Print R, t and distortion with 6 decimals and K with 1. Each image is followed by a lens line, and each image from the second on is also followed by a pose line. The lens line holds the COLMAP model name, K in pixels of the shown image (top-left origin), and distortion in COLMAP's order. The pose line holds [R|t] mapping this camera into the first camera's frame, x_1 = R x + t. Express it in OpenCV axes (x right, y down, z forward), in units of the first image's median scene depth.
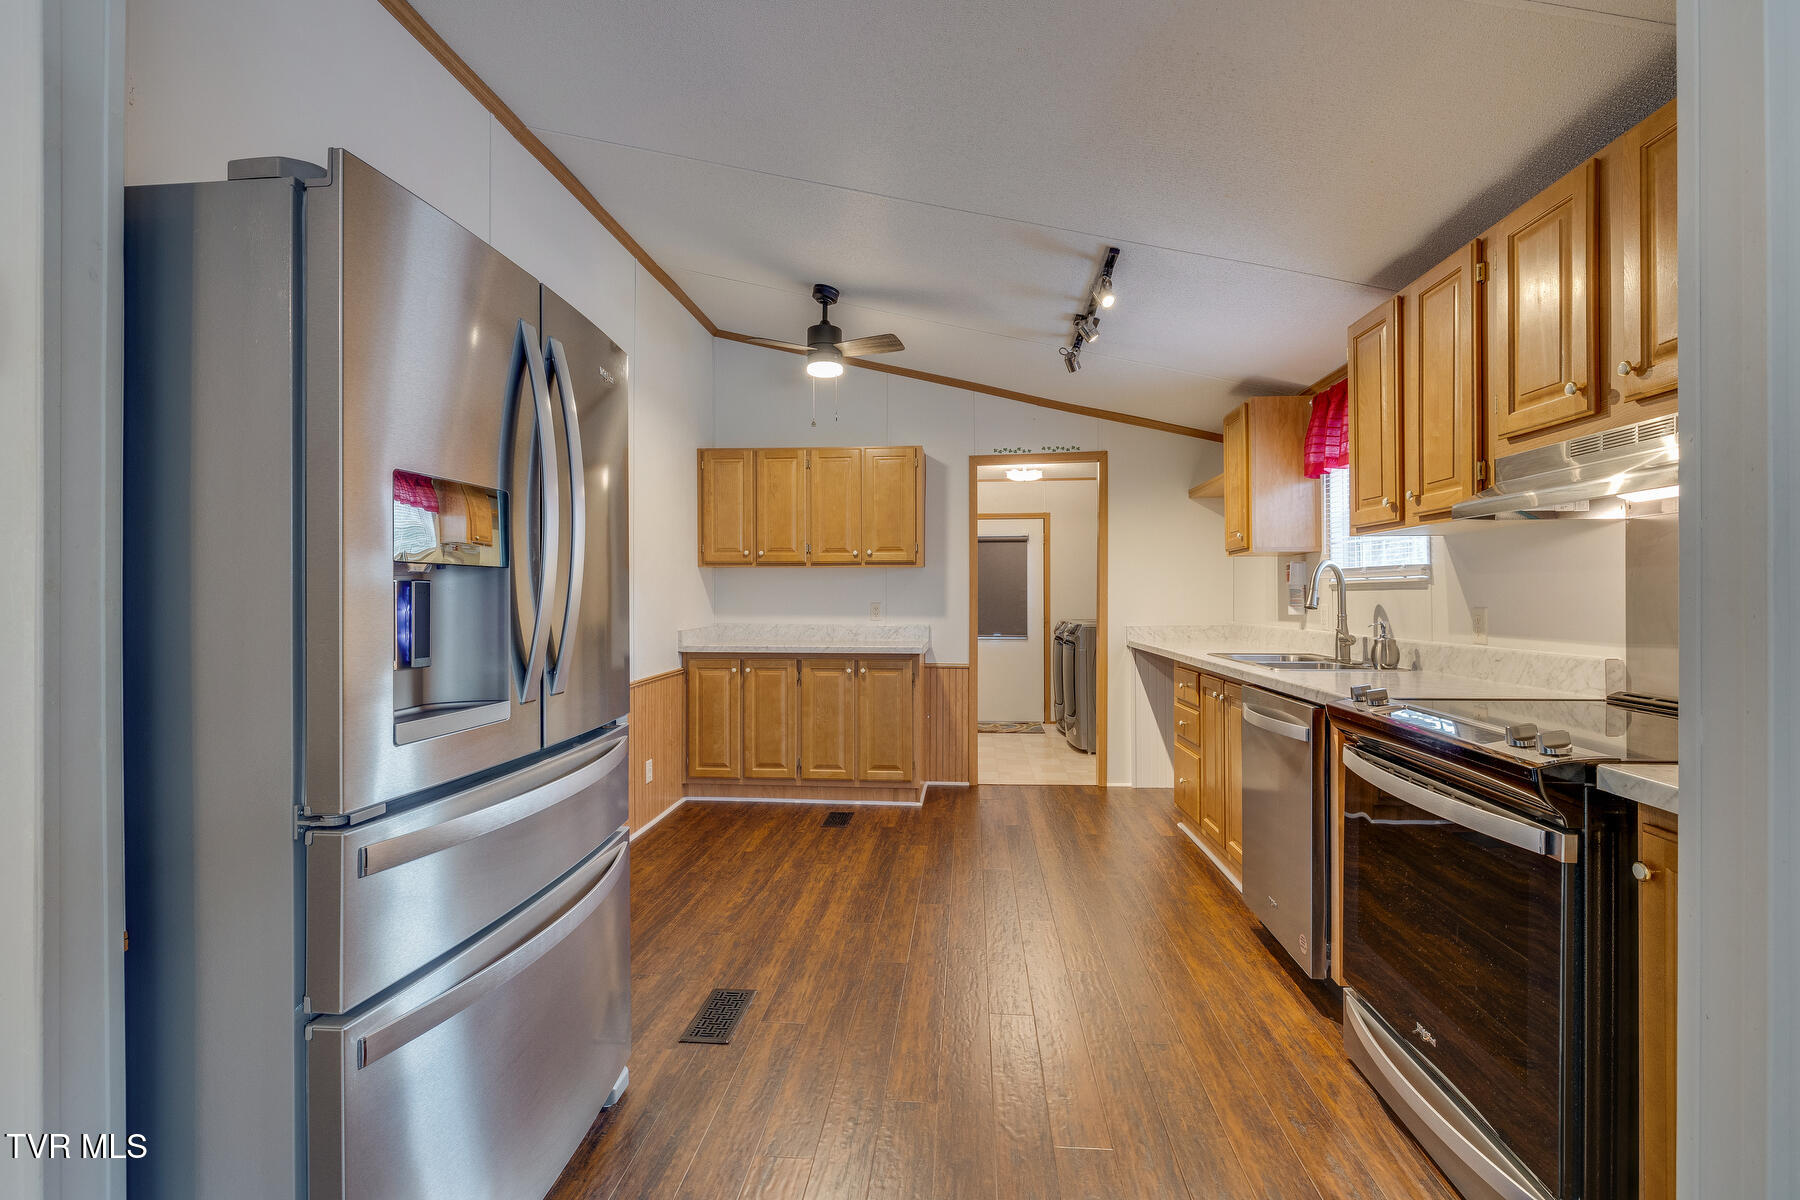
lens RADIAL K [[820.8, 0, 899.8], [0, 820.8, 597.6], [0, 0, 1]] dist [-0.002154, 0.000086]
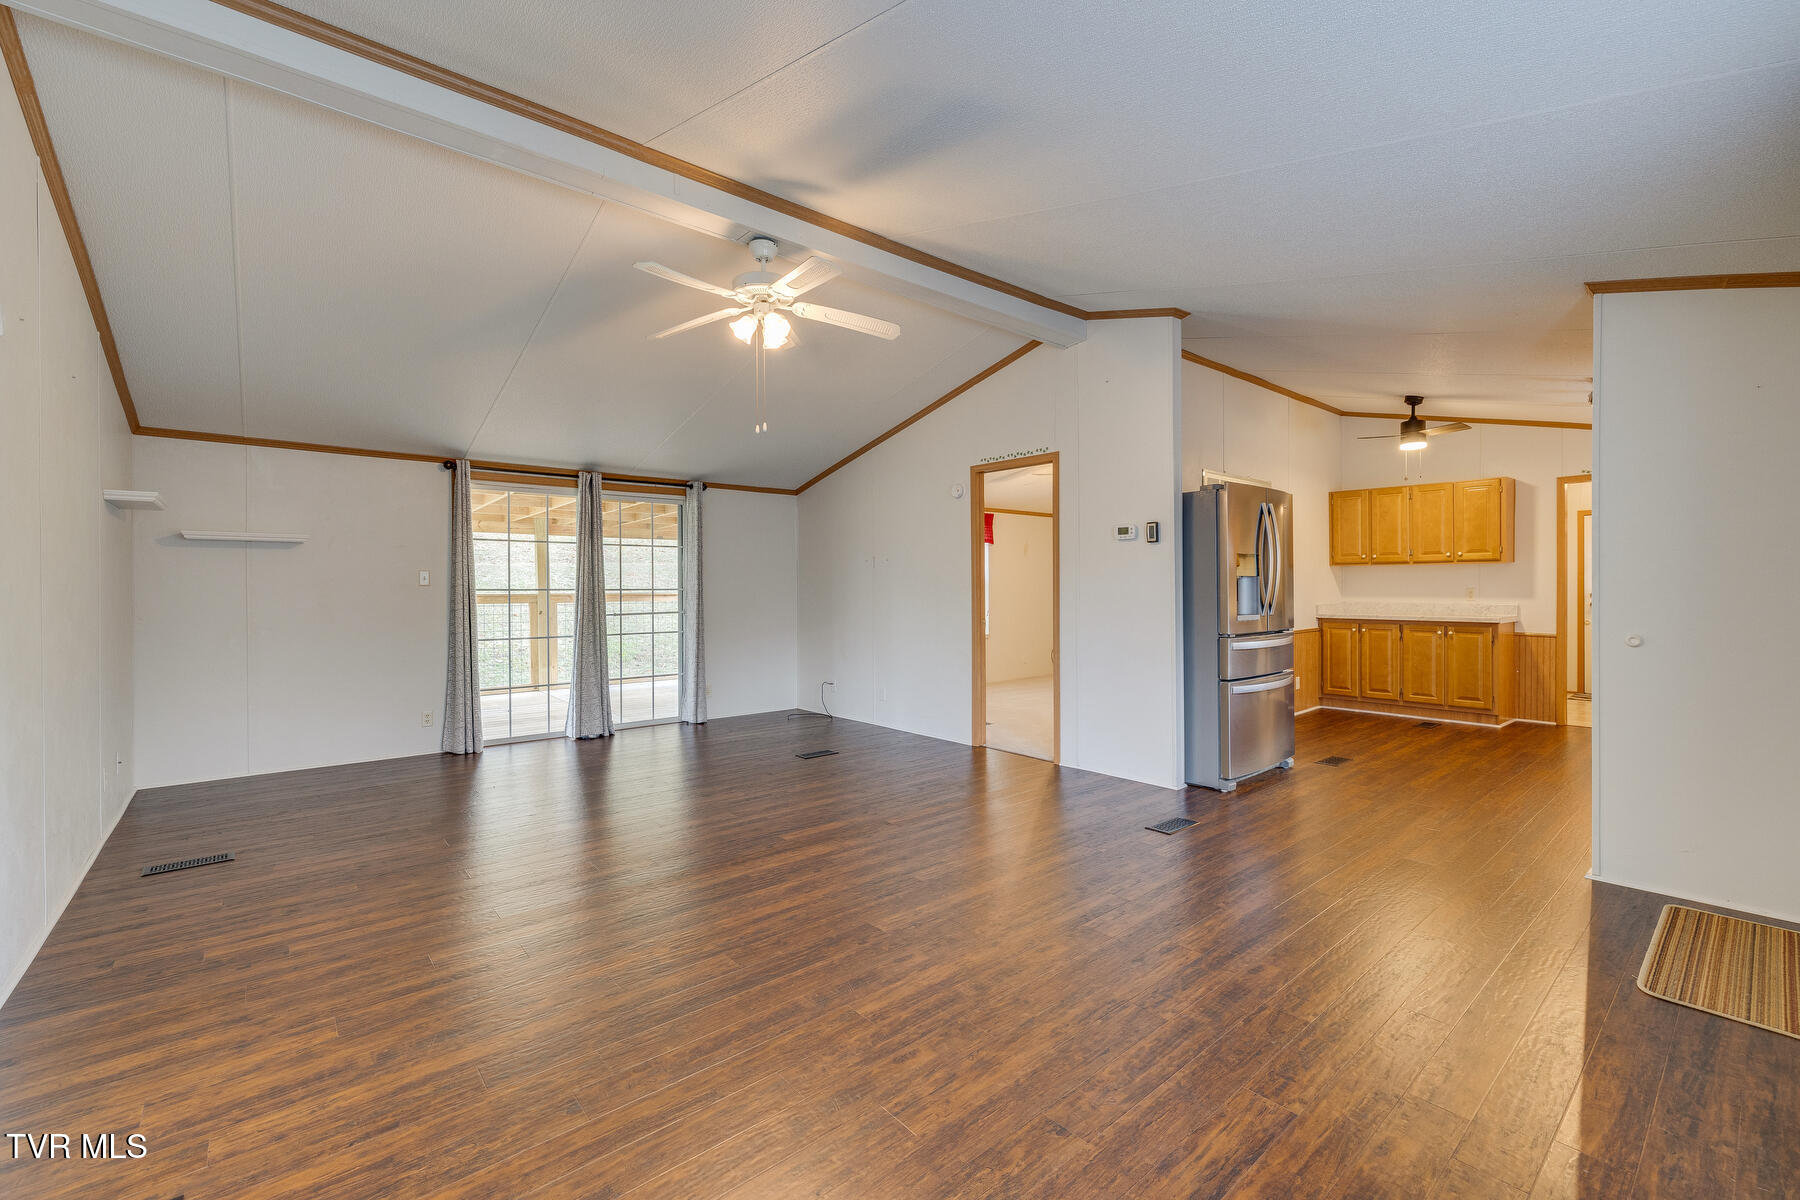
lens RADIAL K [[758.4, 0, 899.8], [0, 758.4, 590.7], [0, 0, 1]] dist [0.000418, 0.000176]
pose [[0.718378, 0.001105, -0.695652, 0.193802], [0.003793, 0.999978, 0.005505, -0.000182], [0.695643, -0.006593, 0.718358, -0.691908]]
